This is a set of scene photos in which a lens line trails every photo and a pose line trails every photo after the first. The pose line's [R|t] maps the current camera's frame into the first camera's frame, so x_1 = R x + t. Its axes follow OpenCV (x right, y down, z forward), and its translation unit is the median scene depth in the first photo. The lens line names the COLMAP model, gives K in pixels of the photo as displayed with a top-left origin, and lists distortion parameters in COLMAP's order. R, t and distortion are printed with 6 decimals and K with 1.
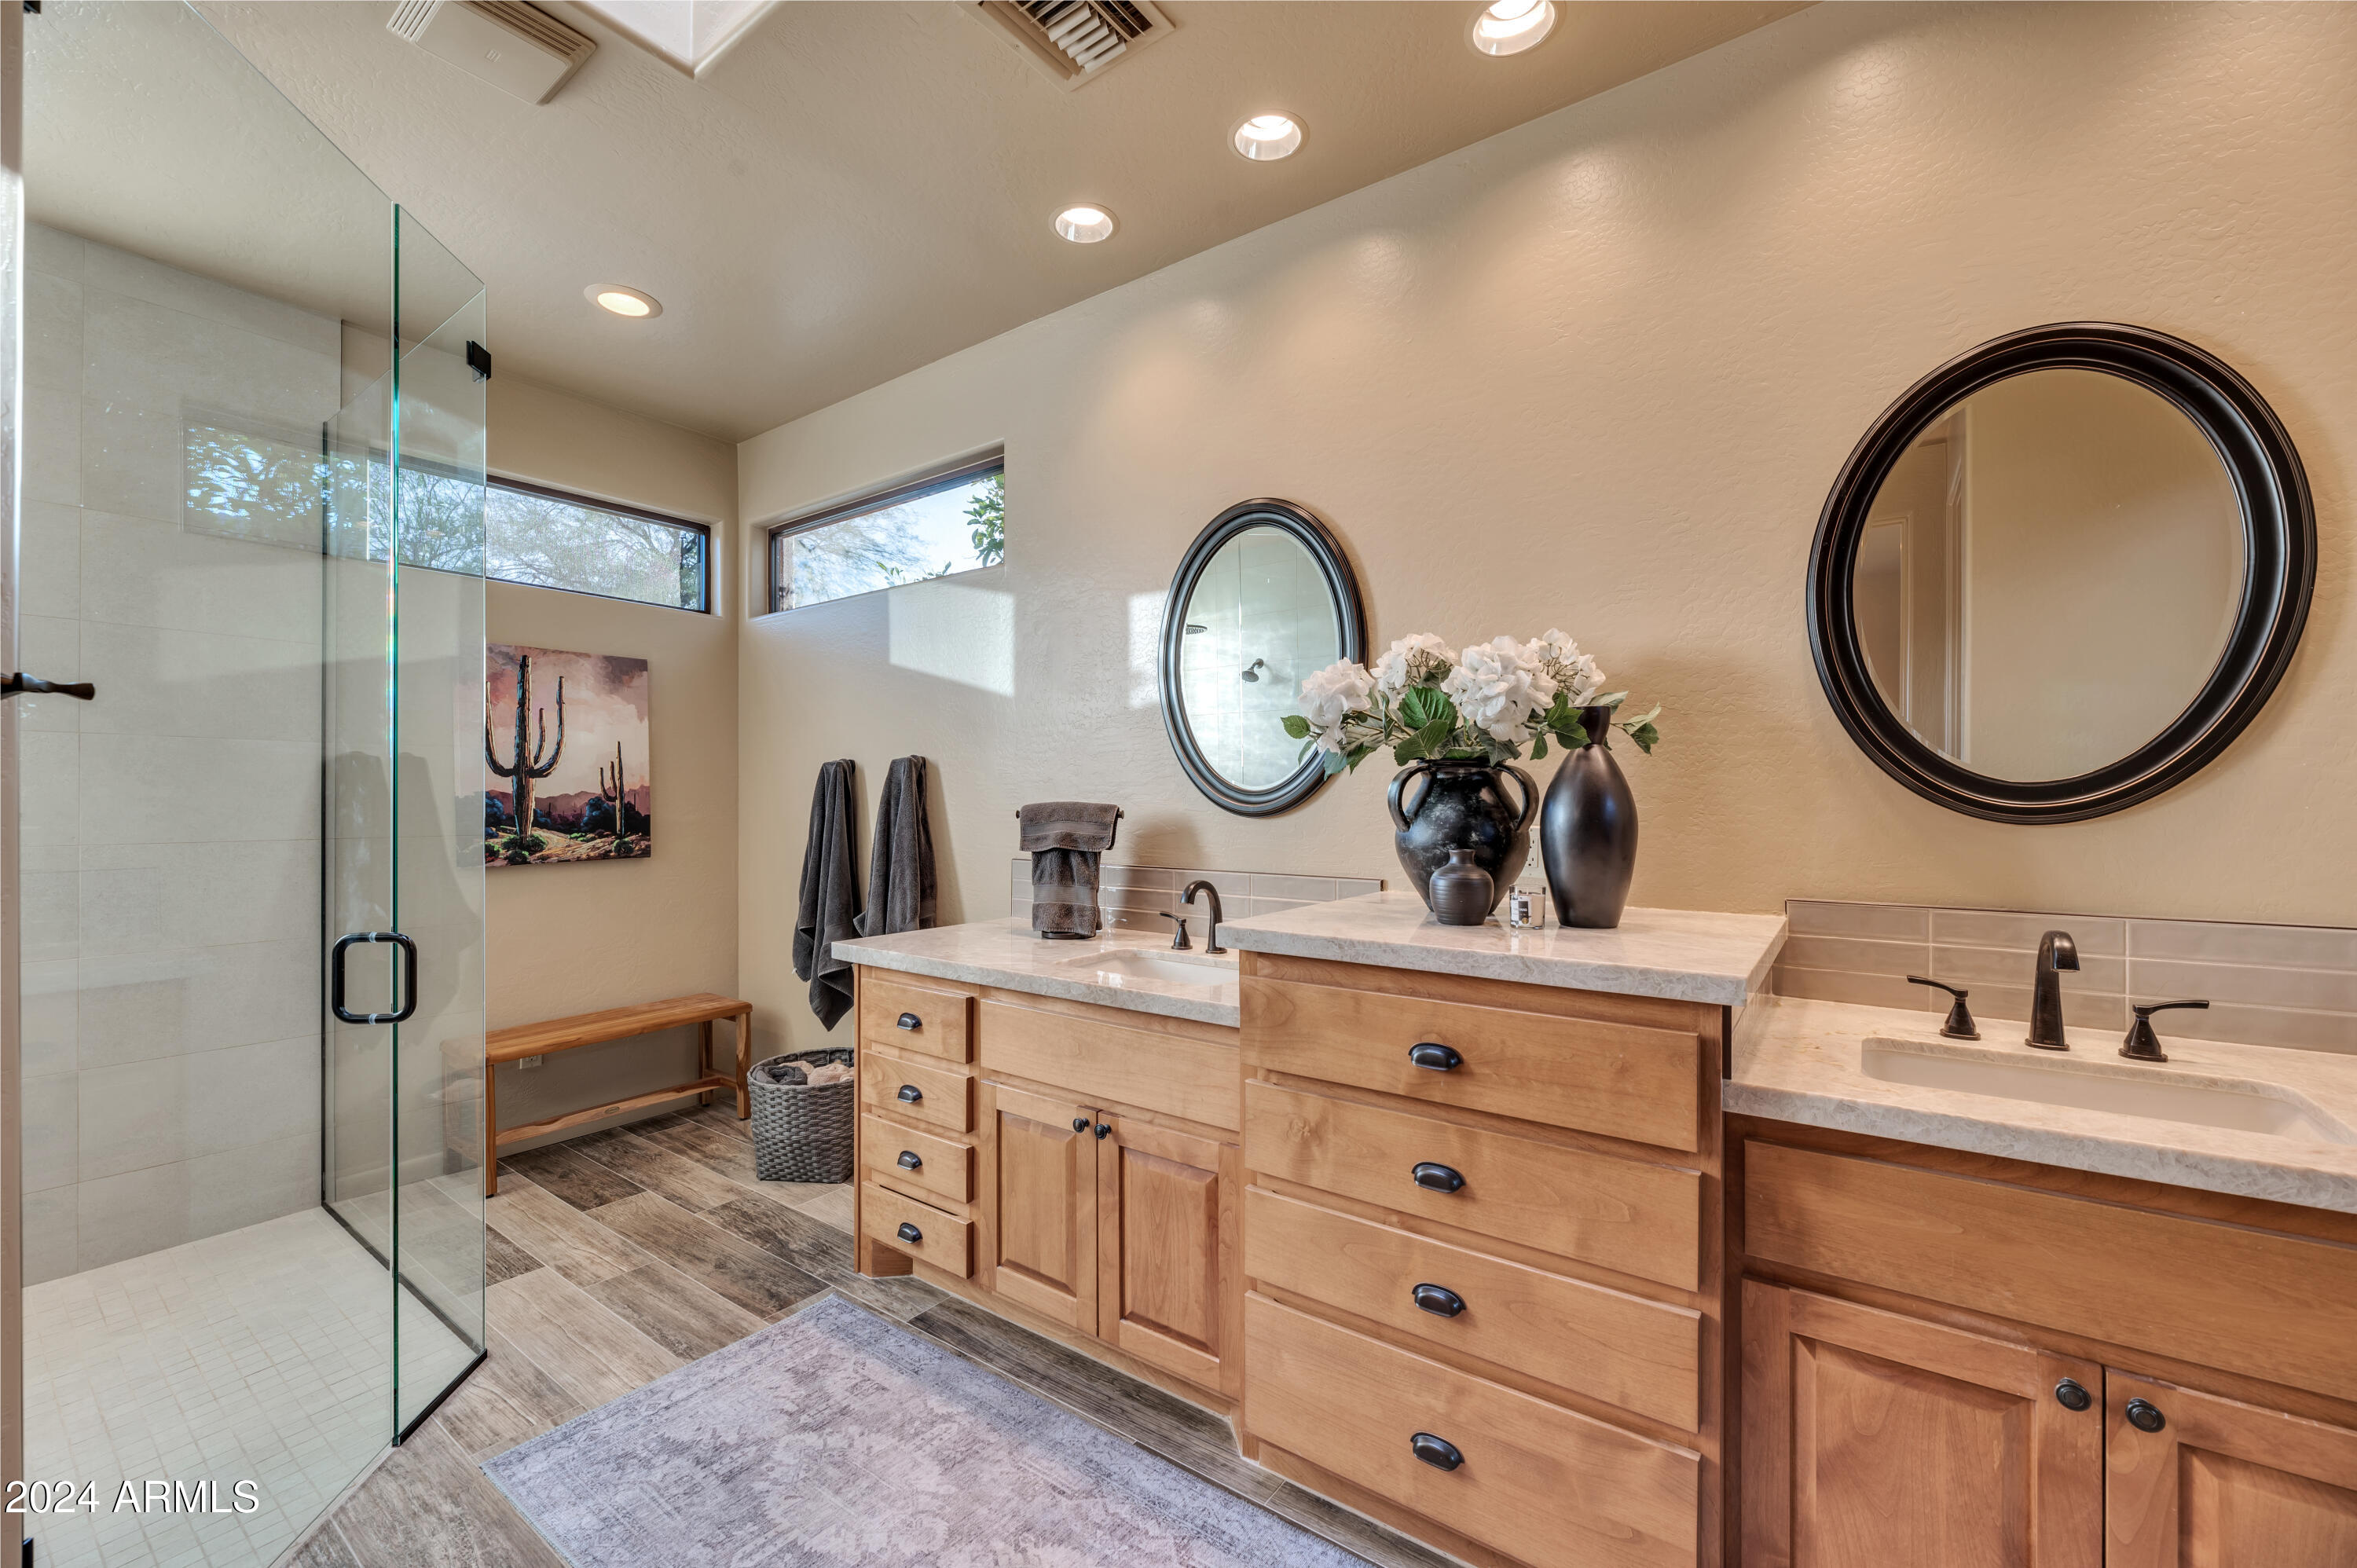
lens RADIAL K [[943.3, 0, 1177.7], [0, 943.3, 795.1], [0, 0, 1]] dist [-0.000442, 0.000058]
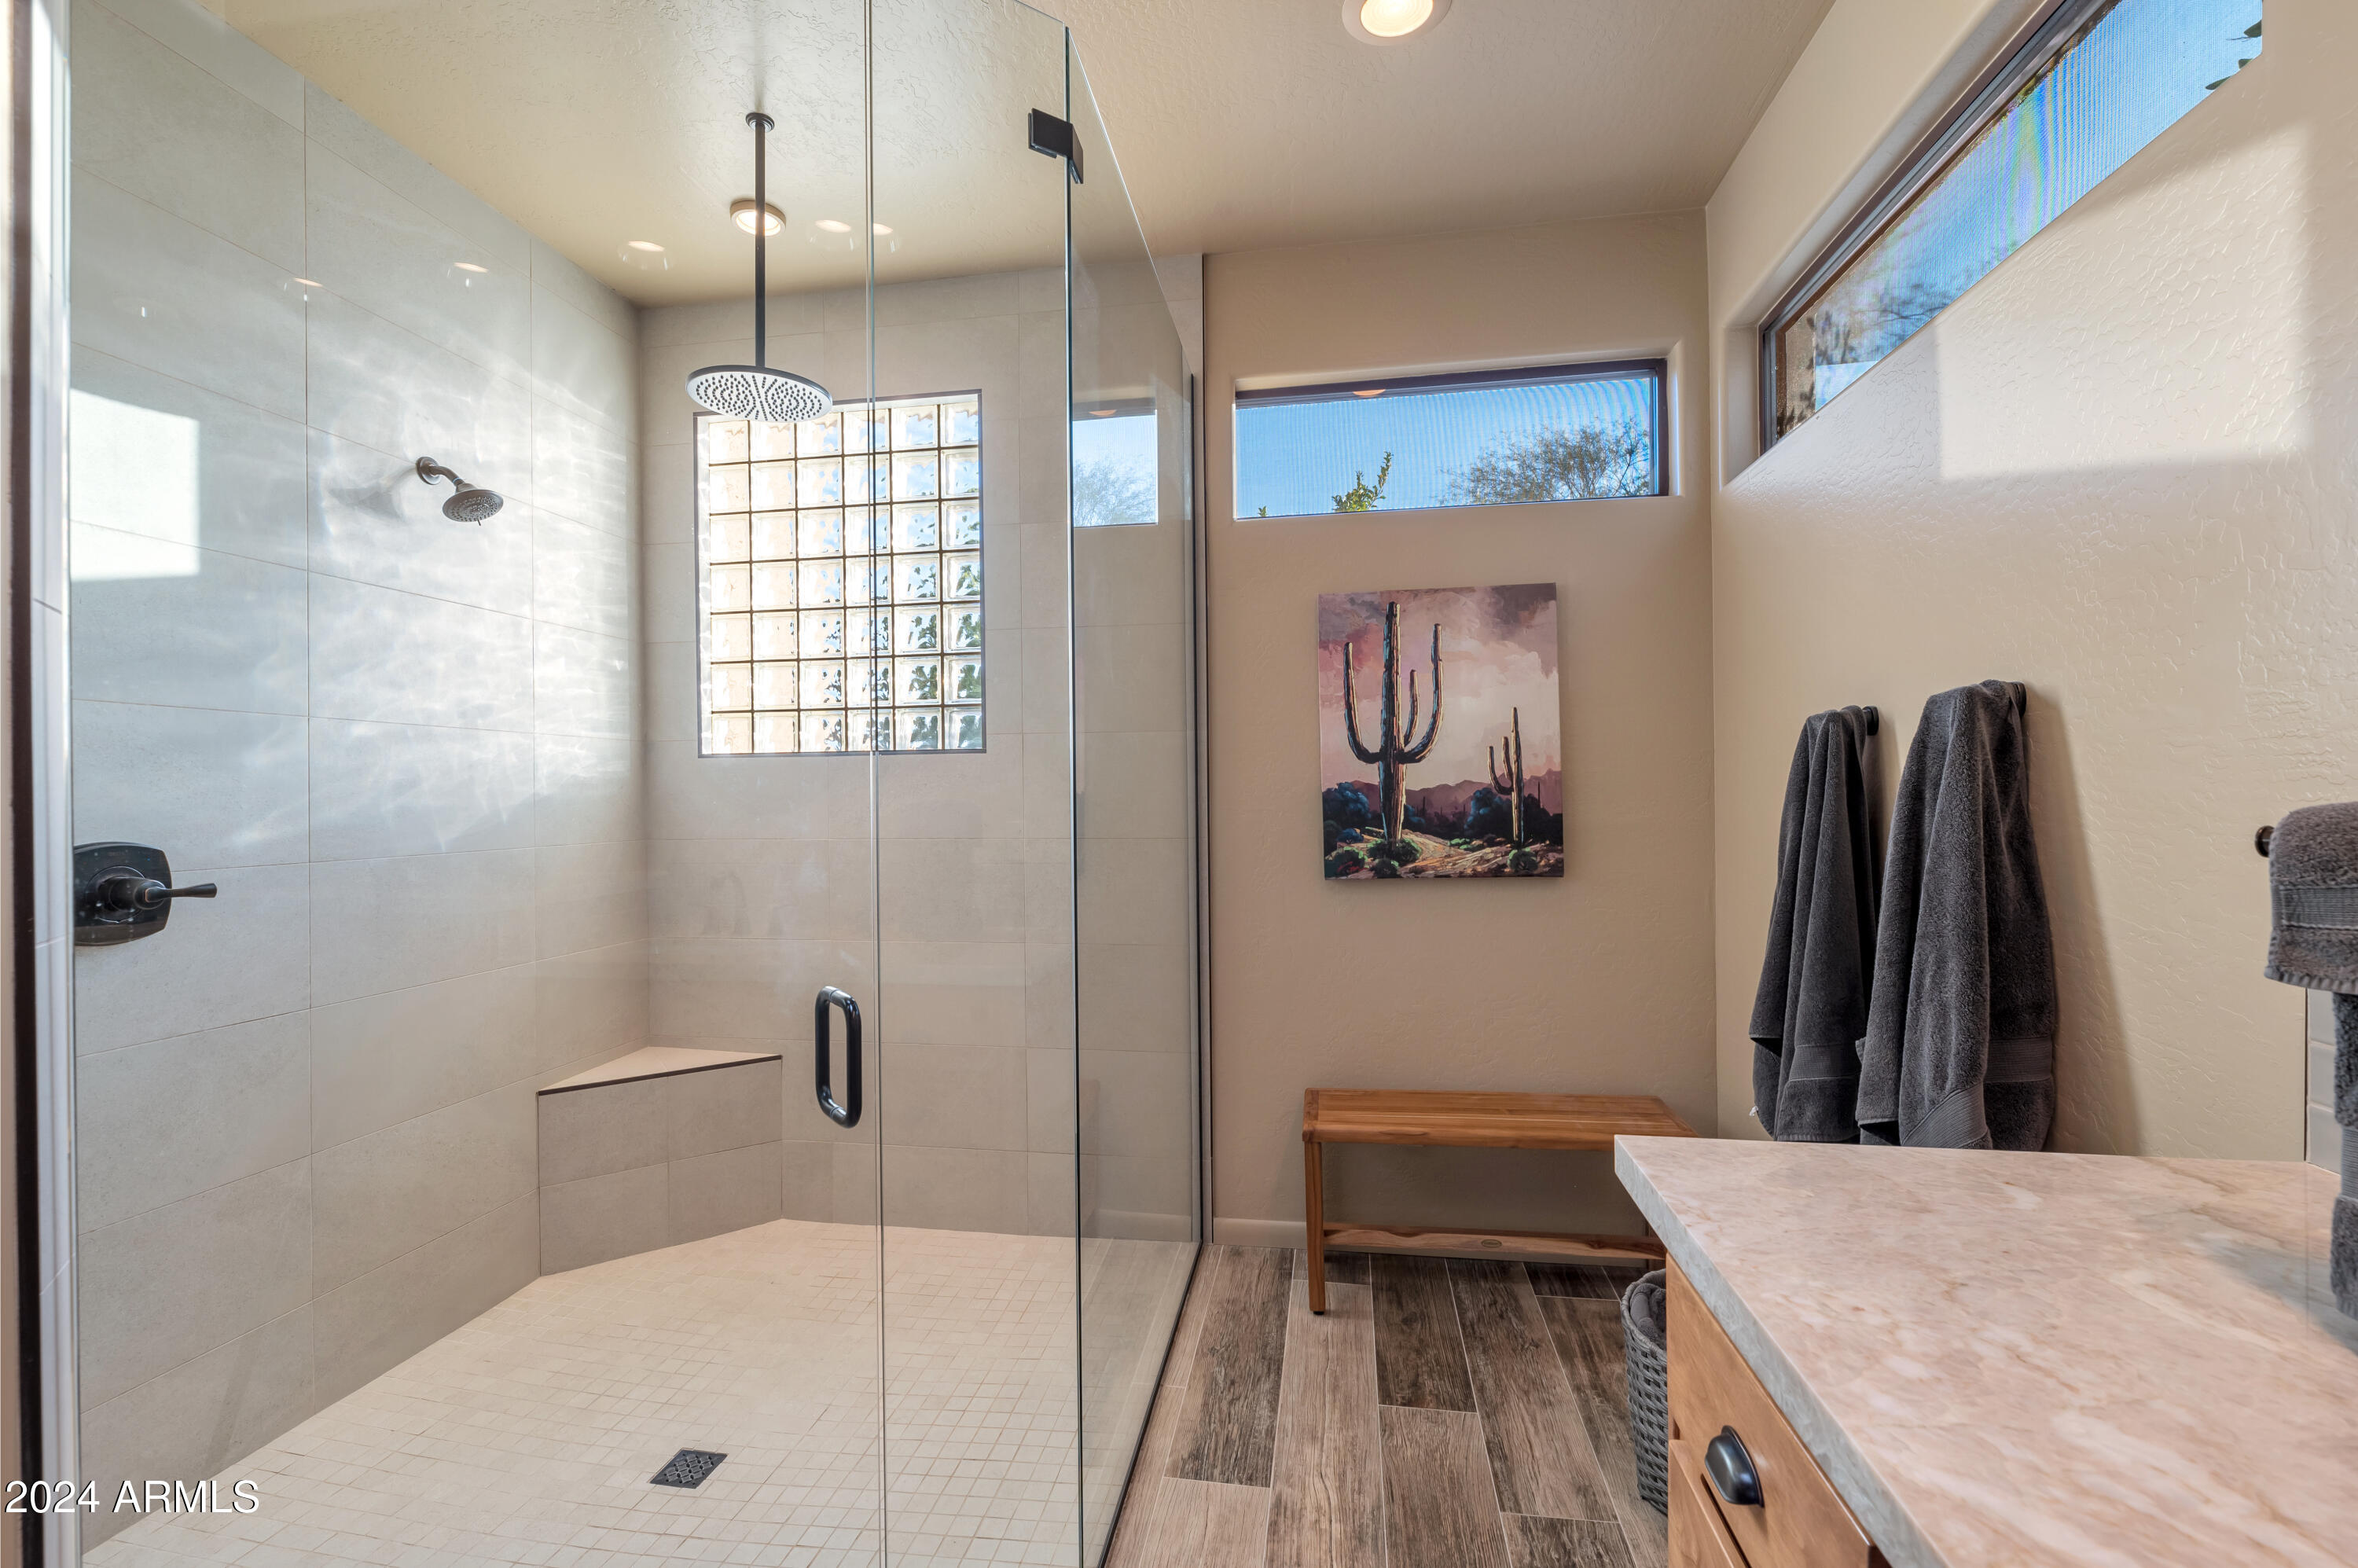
lens RADIAL K [[1021.1, 0, 1173.4], [0, 1021.1, 796.2], [0, 0, 1]] dist [0.001754, -0.000708]
pose [[0.444275, -0.001279, -0.895889, -0.036356], [0.013287, 0.999898, 0.005161, 0.001014], [0.895792, -0.014197, 0.444247, 0.482122]]
